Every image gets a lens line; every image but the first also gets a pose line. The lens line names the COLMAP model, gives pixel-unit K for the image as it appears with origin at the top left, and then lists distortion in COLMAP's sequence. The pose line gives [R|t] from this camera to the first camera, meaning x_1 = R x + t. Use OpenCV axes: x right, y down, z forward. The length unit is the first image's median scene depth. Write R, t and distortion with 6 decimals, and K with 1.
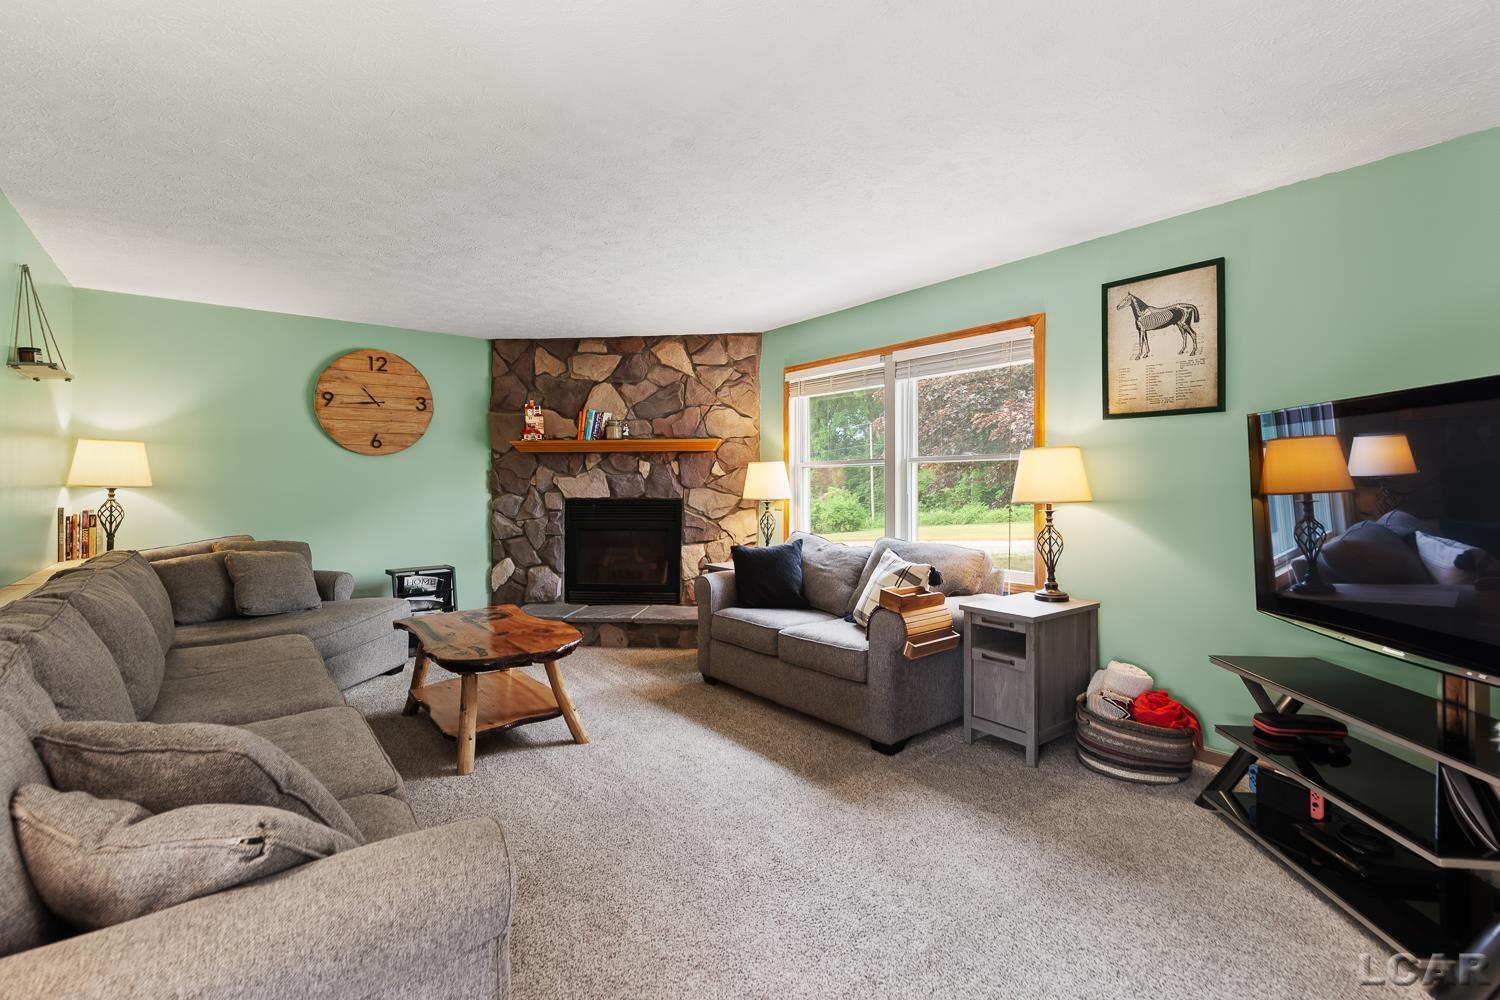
lens RADIAL K [[681.1, 0, 750.0], [0, 681.1, 485.8], [0, 0, 1]] dist [0.011959, 0.000410]
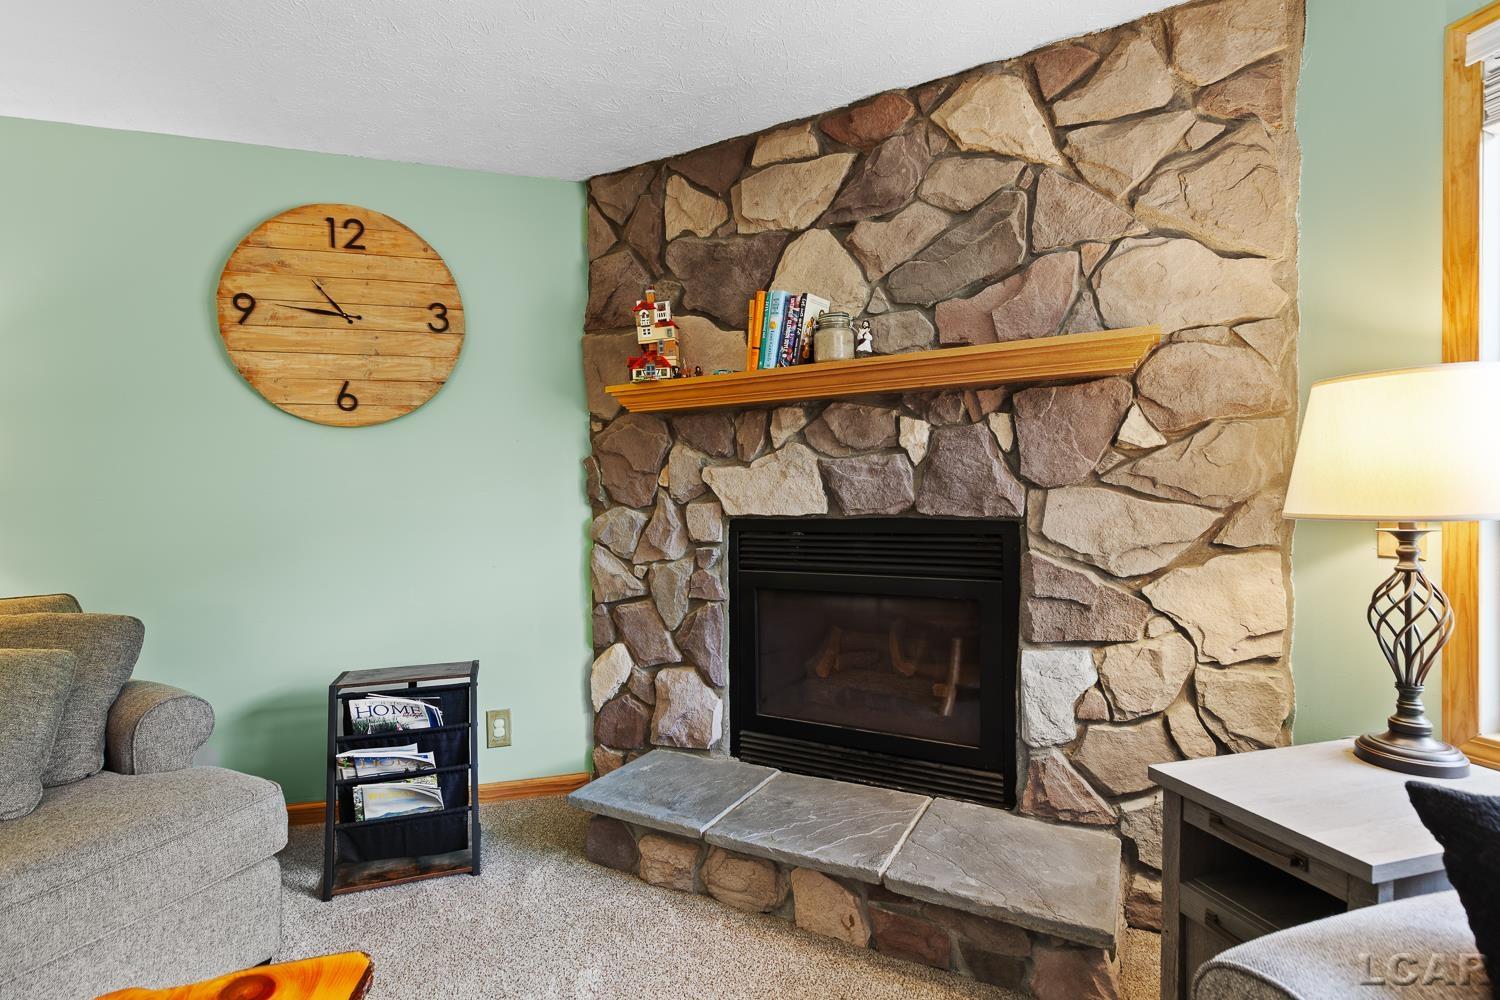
lens RADIAL K [[712.7, 0, 746.2], [0, 712.7, 508.0], [0, 0, 1]] dist [0.009994, -0.000119]
pose [[0.926923, -0.003851, -0.375232, -0.094323], [0.006683, 0.999958, 0.006246, 0.010791], [0.375192, -0.008298, 0.926910, 0.606112]]
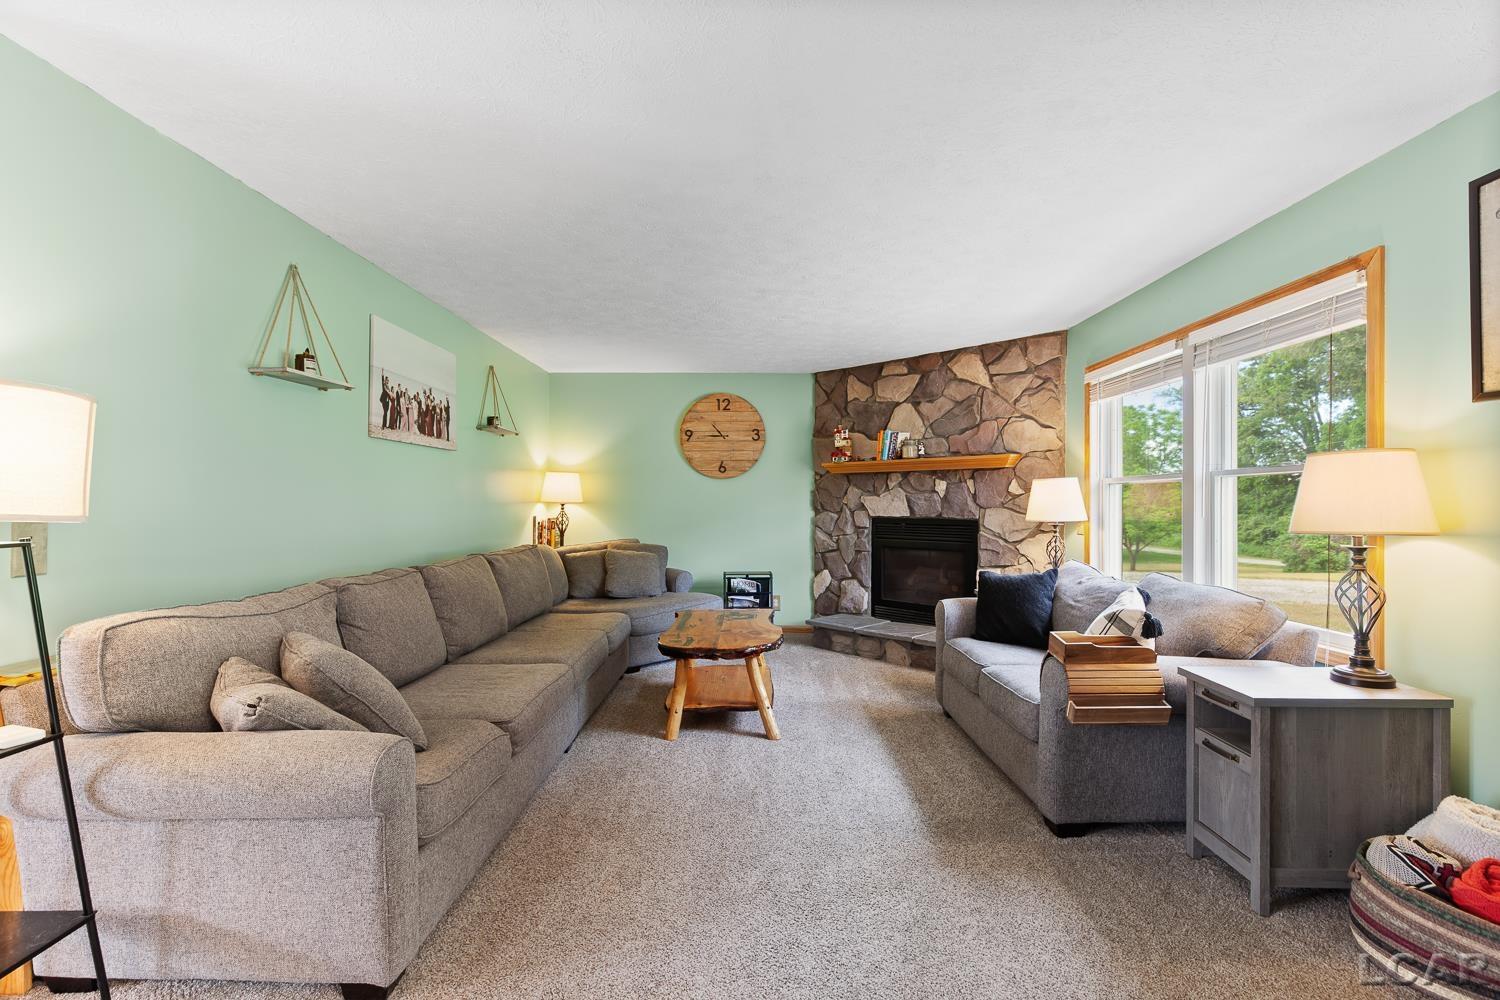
lens RADIAL K [[672.6, 0, 750.0], [0, 672.6, 500.0], [0, 0, 1]] dist [-0.000688, -0.000552]
pose [[0.783081, 0.002809, -0.621913, 0.233524], [-0.007084, 0.999965, -0.004404, -0.001066], [0.621879, 0.007854, 0.783074, 0.077515]]
